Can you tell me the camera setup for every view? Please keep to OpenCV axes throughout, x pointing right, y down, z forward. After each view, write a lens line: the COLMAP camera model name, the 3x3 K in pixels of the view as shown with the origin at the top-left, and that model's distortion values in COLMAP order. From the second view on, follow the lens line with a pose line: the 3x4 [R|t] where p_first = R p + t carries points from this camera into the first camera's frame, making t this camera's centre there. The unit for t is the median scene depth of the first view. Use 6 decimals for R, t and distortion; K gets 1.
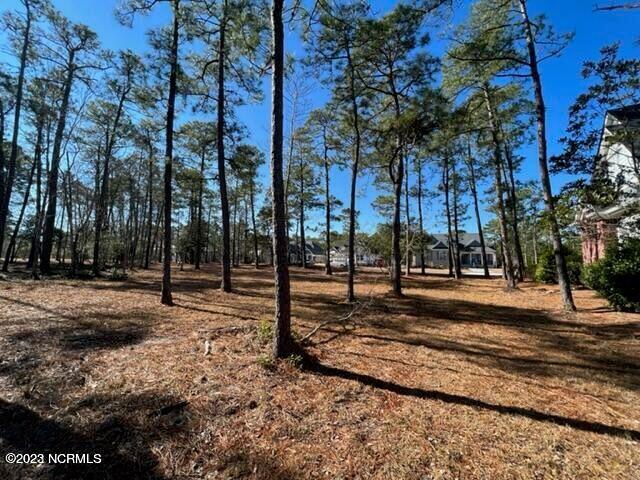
lens RADIAL K [[257.2, 0, 318.2], [0, 257.2, 239.0], [0, 0, 1]] dist [0.001212, 0.000300]
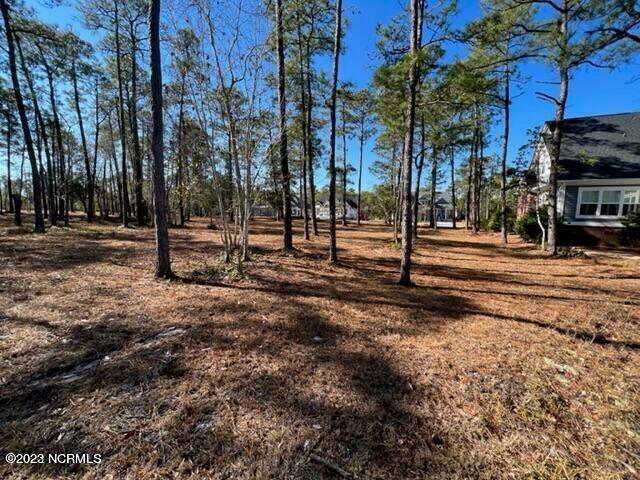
lens RADIAL K [[257.2, 0, 322.6], [0, 257.2, 239.0], [0, 0, 1]] dist [0.001212, 0.000300]
pose [[0.990265, -0.005305, 0.139091, -0.879232], [-0.019923, 0.983582, 0.179359, -0.103025], [-0.137759, -0.180384, 0.973901, -0.938123]]
